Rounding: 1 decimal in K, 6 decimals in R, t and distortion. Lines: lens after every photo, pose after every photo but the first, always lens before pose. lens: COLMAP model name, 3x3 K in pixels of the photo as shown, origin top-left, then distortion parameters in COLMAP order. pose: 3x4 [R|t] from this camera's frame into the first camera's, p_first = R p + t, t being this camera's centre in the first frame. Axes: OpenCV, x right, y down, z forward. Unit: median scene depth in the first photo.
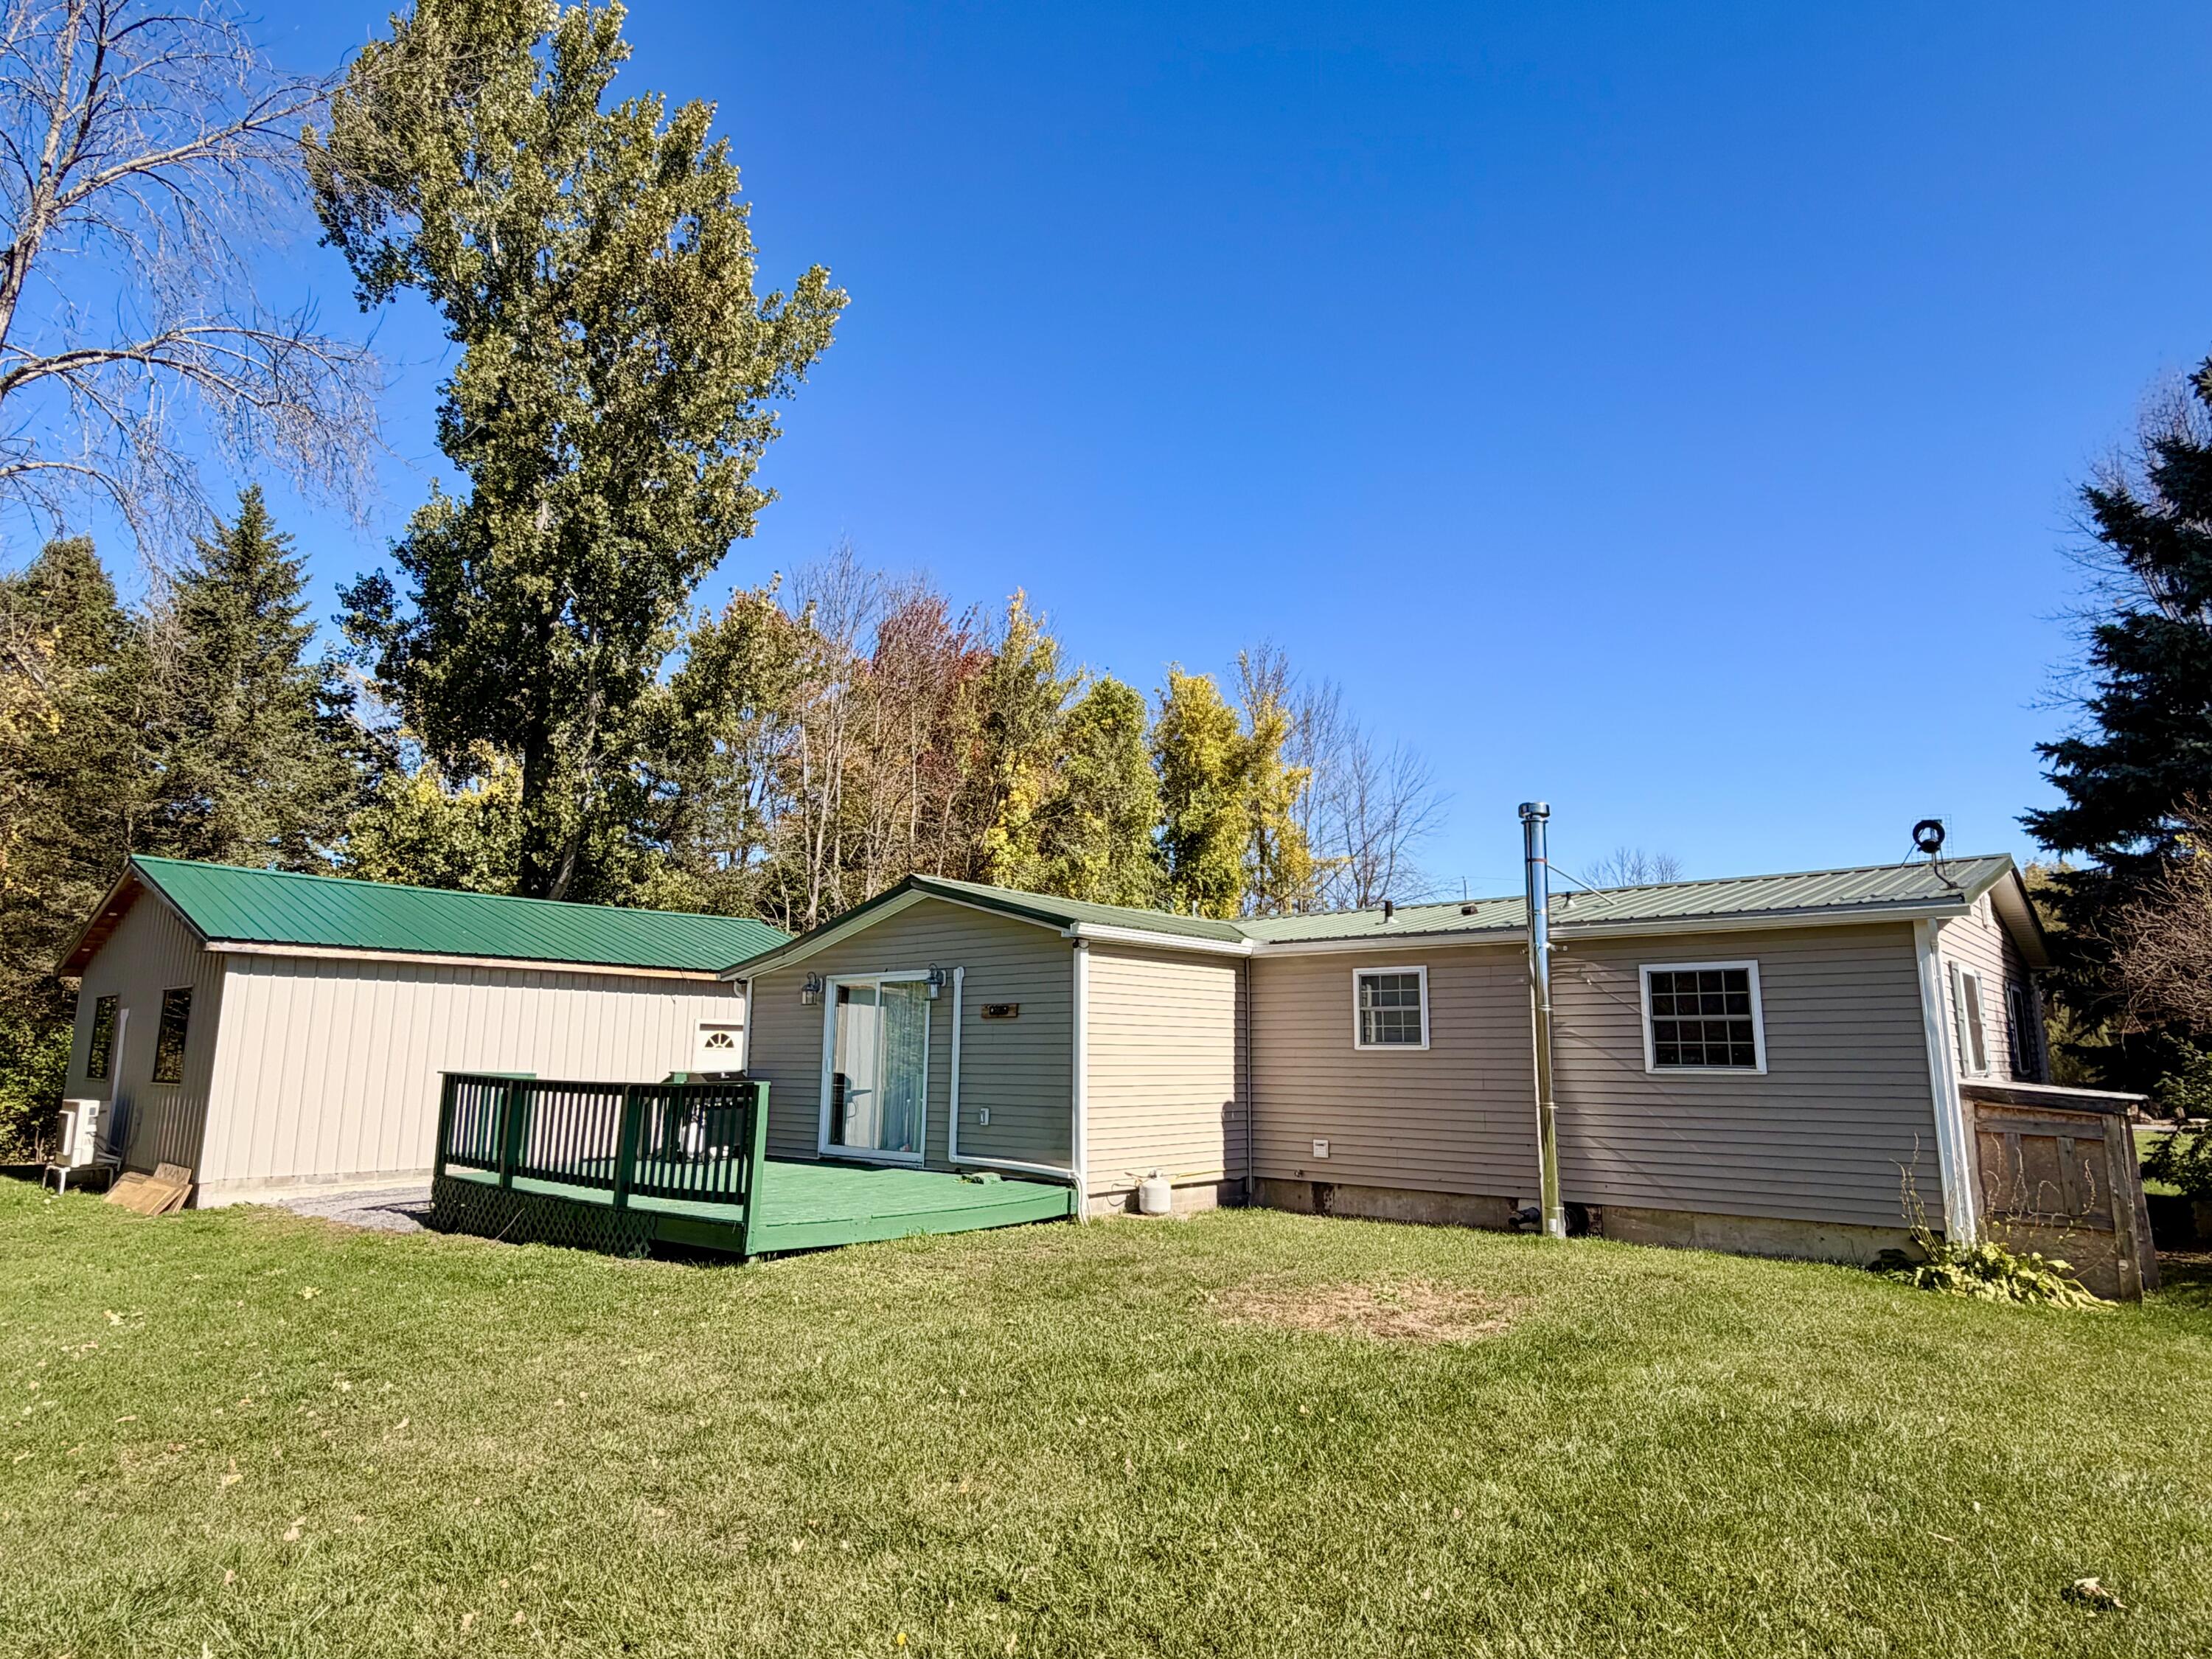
lens RADIAL K [[1232.7, 0, 1140.1], [0, 1232.7, 836.9], [0, 0, 1]] dist [0.003584, -0.017812]
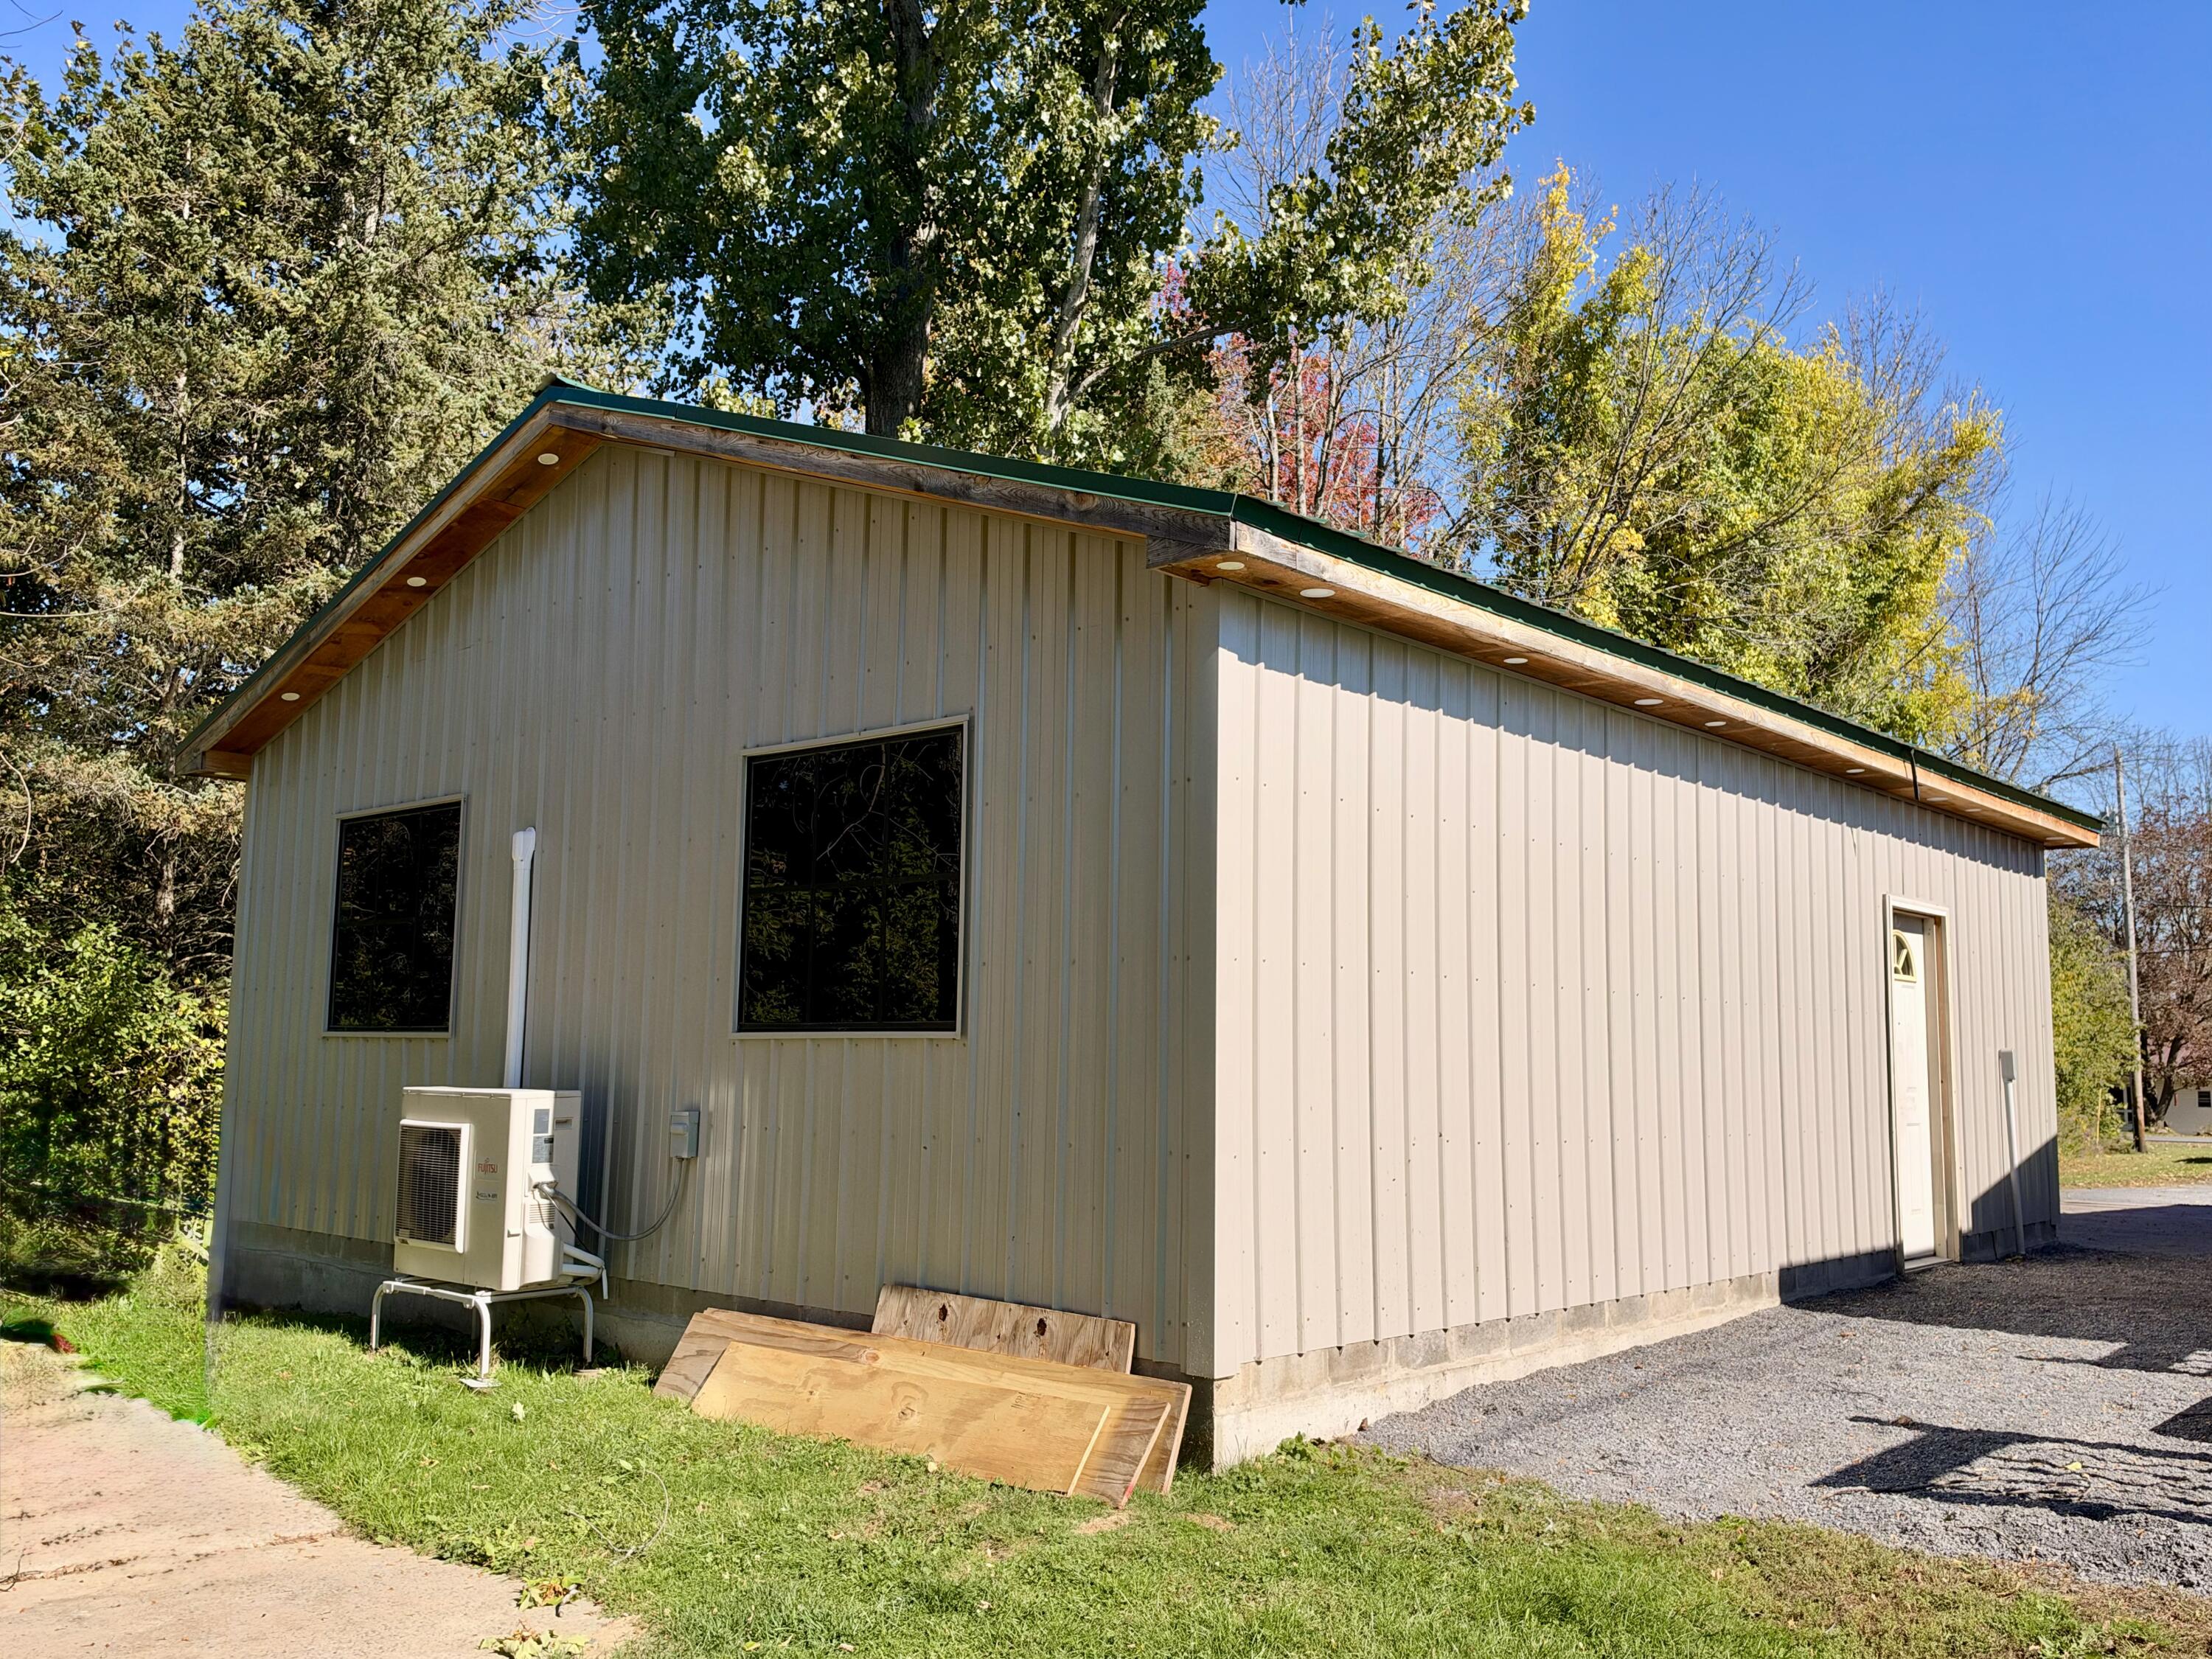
lens RADIAL K [[1825.1, 0, 1106.0], [0, 1825.1, 829.5], [0, 0, 1]] dist [0.001952, 0.000968]
pose [[0.998580, 0.002984, -0.053186, -0.587137], [-0.000330, 0.998757, 0.049840, 0.105433], [0.053269, -0.049751, 0.997340, 0.453311]]
